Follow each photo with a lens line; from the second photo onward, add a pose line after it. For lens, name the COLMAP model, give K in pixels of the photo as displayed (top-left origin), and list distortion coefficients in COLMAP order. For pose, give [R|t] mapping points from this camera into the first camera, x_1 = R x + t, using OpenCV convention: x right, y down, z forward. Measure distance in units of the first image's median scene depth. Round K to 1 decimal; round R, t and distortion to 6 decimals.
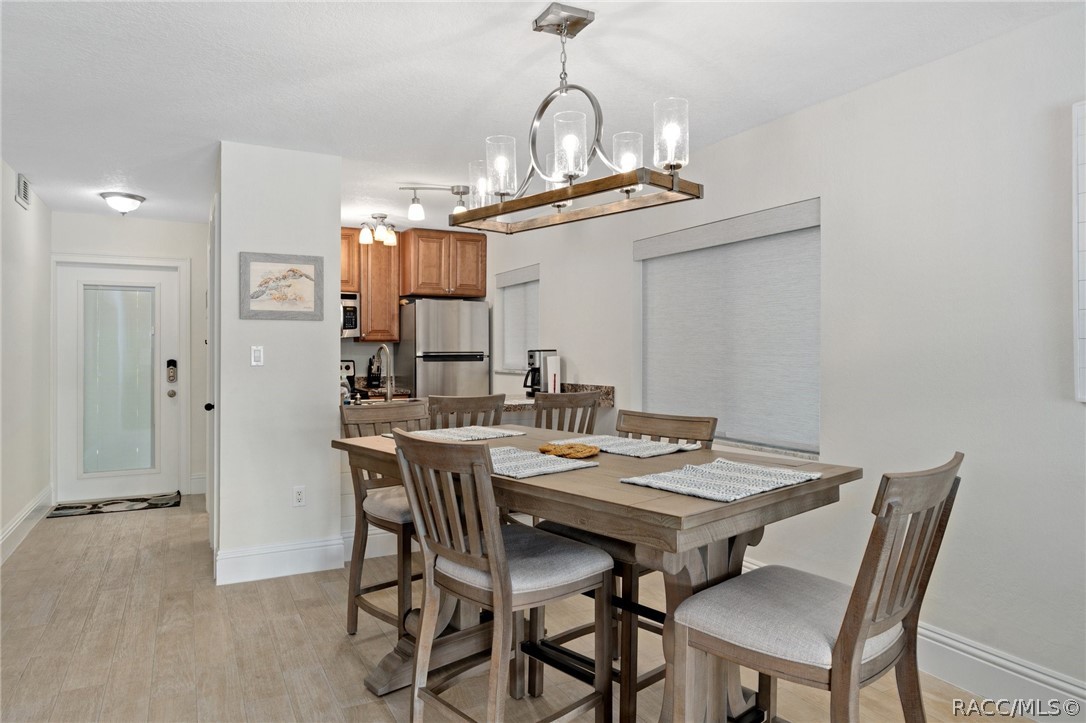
lens RADIAL K [[683.2, 0, 539.9], [0, 683.2, 346.9], [0, 0, 1]] dist [0.000794, -0.001734]
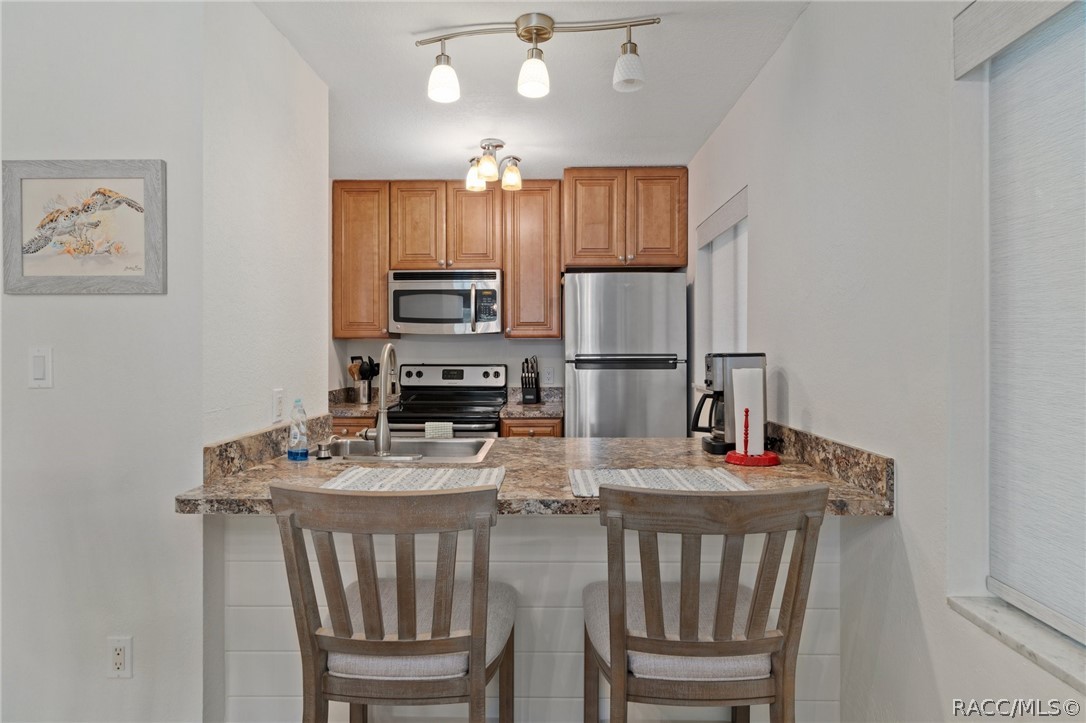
lens RADIAL K [[612.0, 0, 541.1], [0, 612.0, 346.8], [0, 0, 1]] dist [0.001649, 0.000082]
pose [[0.880608, -0.001351, -0.473843, 0.076193], [0.003130, 0.999991, 0.002966, -0.001665], [0.473834, -0.004095, 0.880605, 0.490001]]
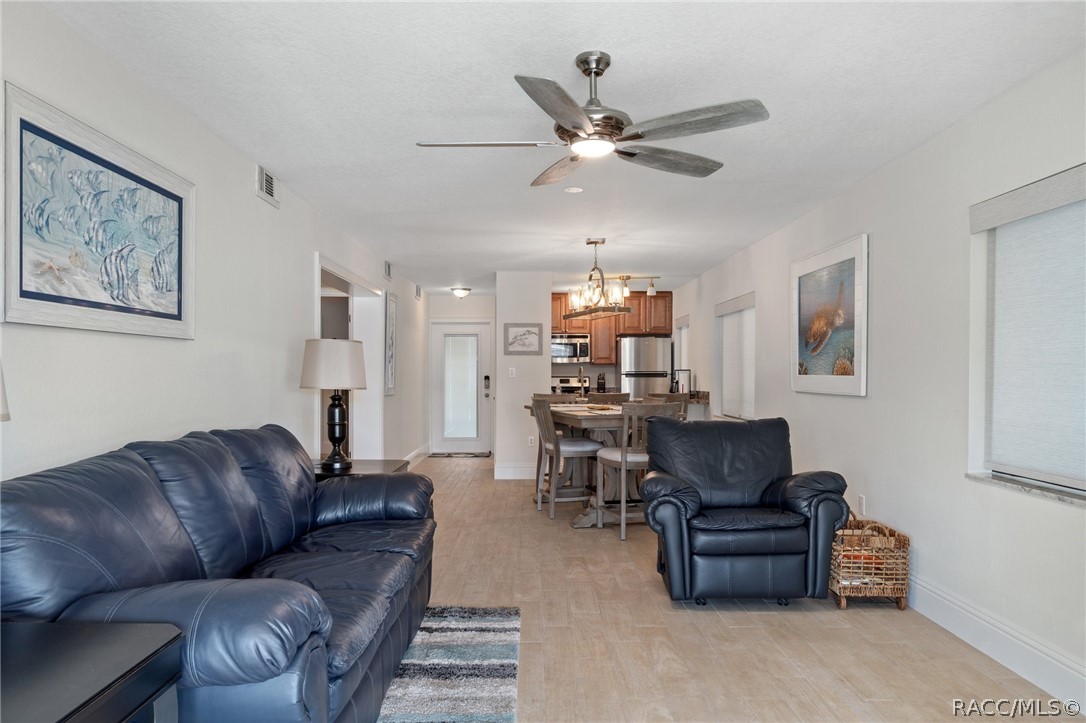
lens RADIAL K [[734.6, 0, 543.9], [0, 734.6, 365.1], [0, 0, 1]] dist [-0.002635, 0.000039]
pose [[0.895214, -0.003785, -0.445620, 0.422815], [0.002096, 0.999989, -0.004283, 0.000009], [0.445631, 0.002900, 0.895212, -0.605956]]
